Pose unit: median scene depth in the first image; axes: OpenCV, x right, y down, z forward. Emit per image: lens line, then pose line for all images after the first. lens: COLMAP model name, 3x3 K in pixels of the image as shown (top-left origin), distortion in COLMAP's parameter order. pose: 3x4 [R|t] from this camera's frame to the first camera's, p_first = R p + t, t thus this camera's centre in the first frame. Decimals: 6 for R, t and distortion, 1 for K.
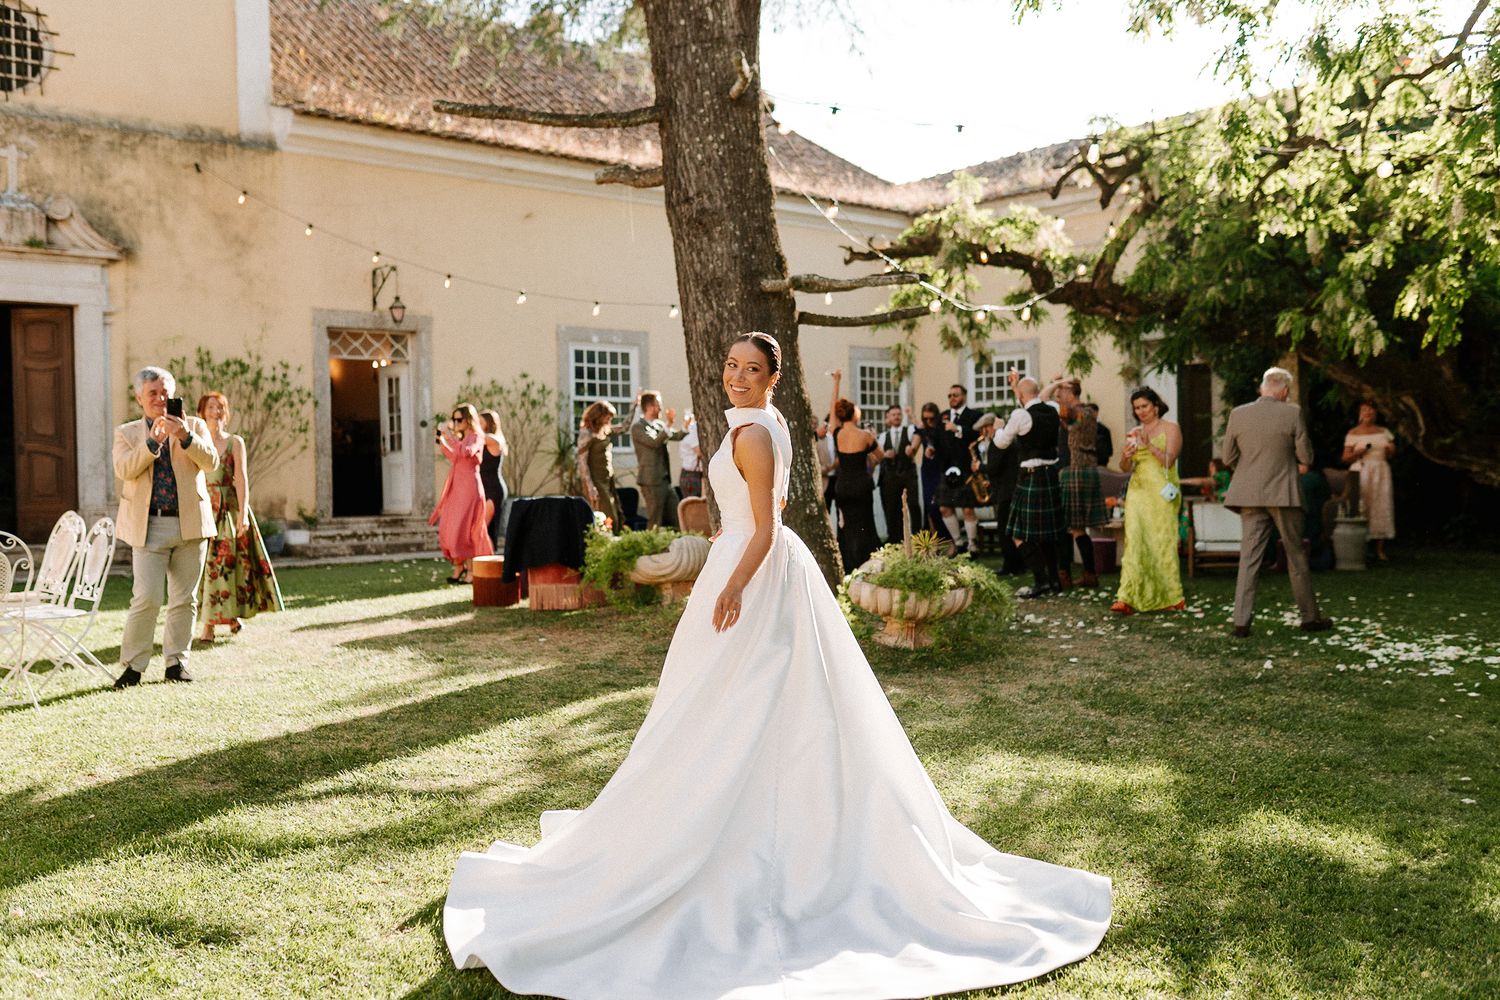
lens RADIAL K [[1501.0, 0, 697.2], [0, 1501.0, 513.2], [0, 0, 1]] dist [0.001758, 0.000000]
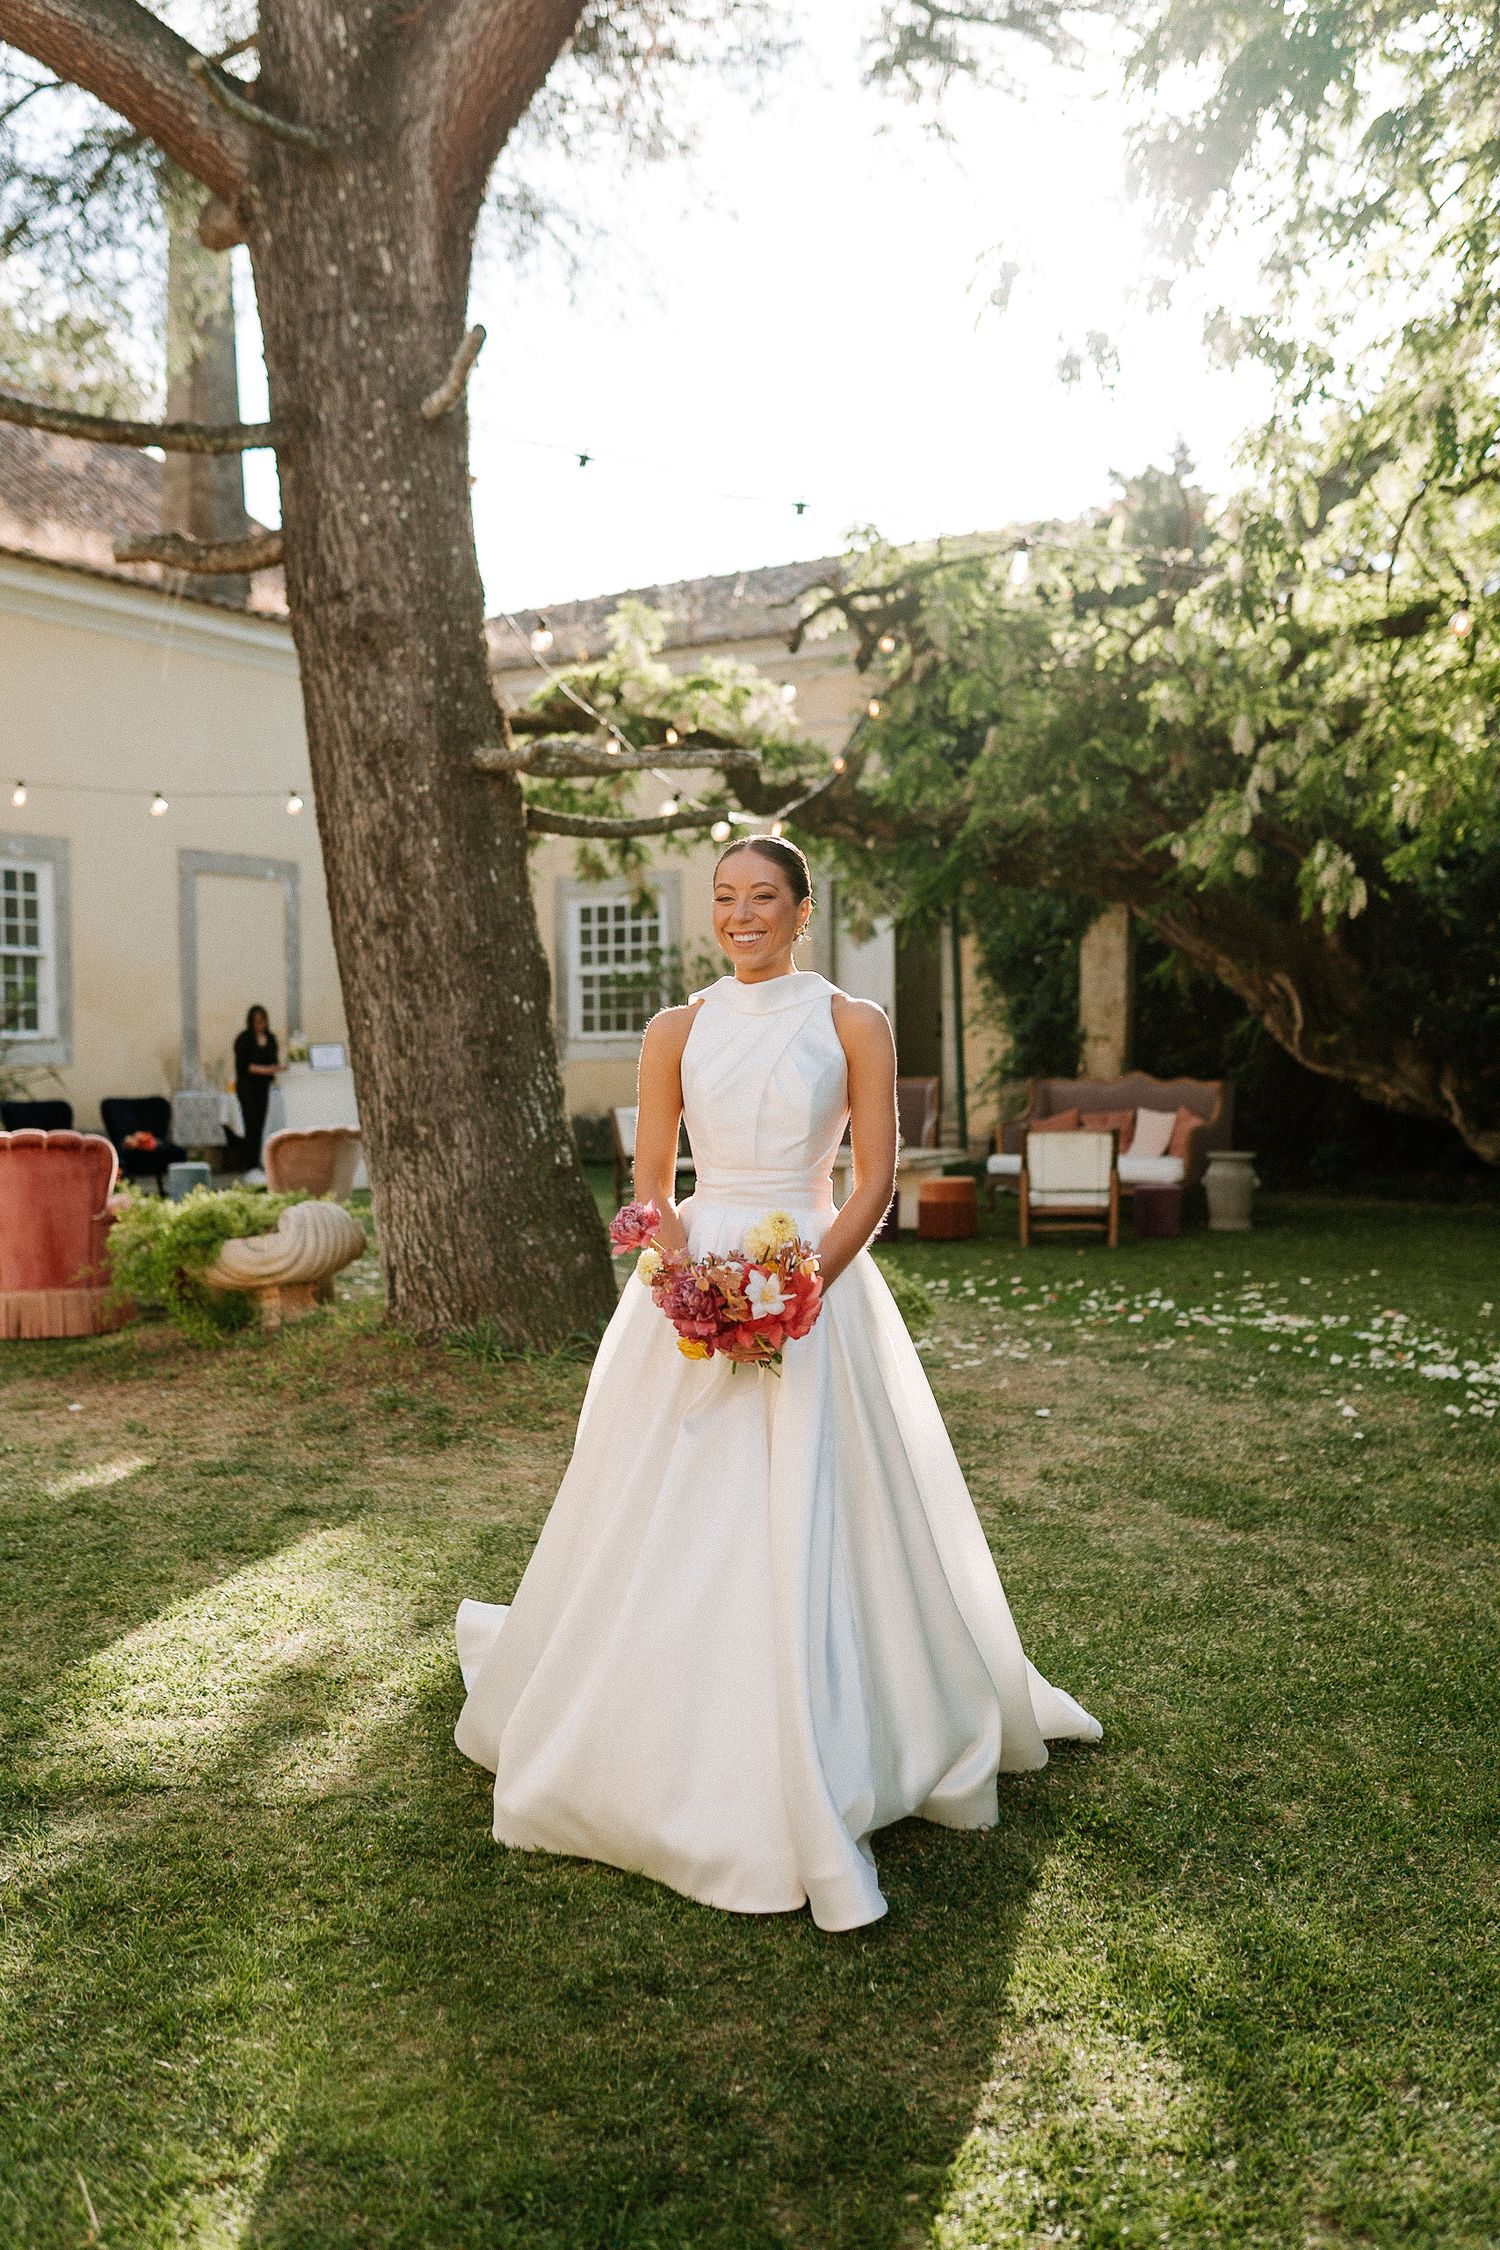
lens RADIAL K [[2251.5, 0, 751.3], [0, 2251.5, 1137.3], [0, 0, 1]] dist [0.001758, 0.000000]
pose [[0.951831, -0.002970, 0.306610, -0.069135], [0.001890, 0.999991, 0.003818, -0.007638], [-0.306618, -0.003054, 0.951828, 0.098827]]
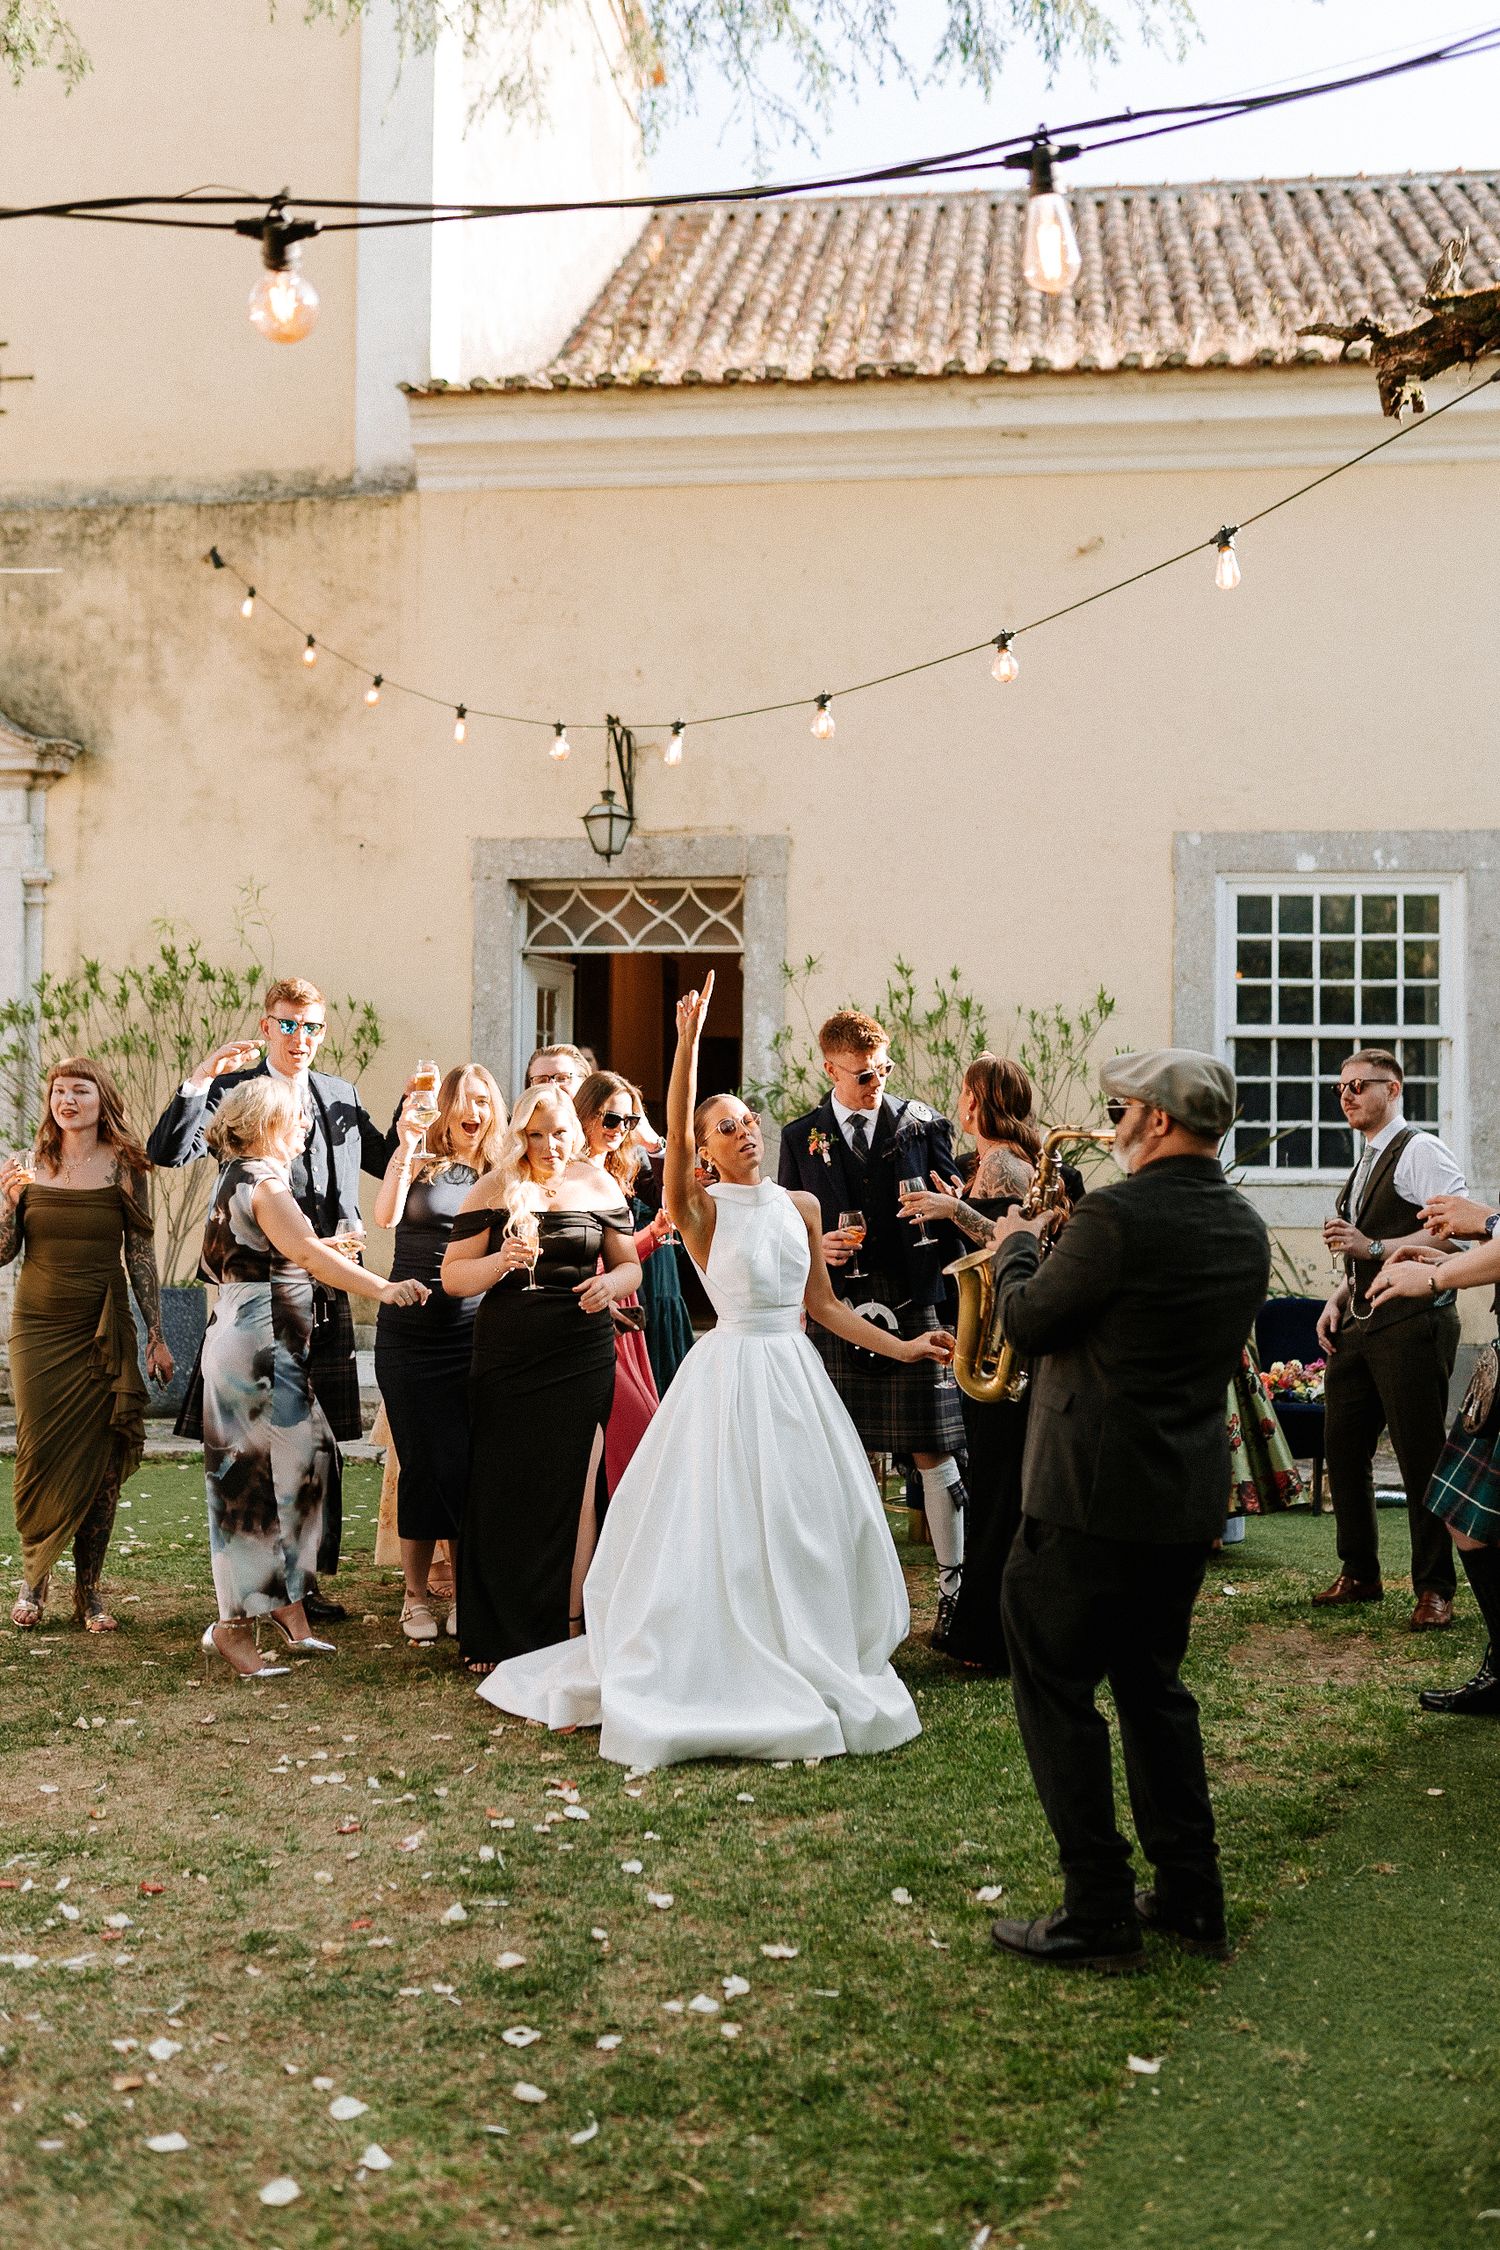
lens RADIAL K [[2251.5, 0, 743.6], [0, 2251.5, 1097.8], [0, 0, 1]] dist [0.001758, 0.000000]
pose [[0.653524, -0.005358, -0.756887, 0.333441], [-0.037031, 0.998551, -0.039043, -0.048452], [0.755999, 0.053544, 0.652379, 0.763296]]
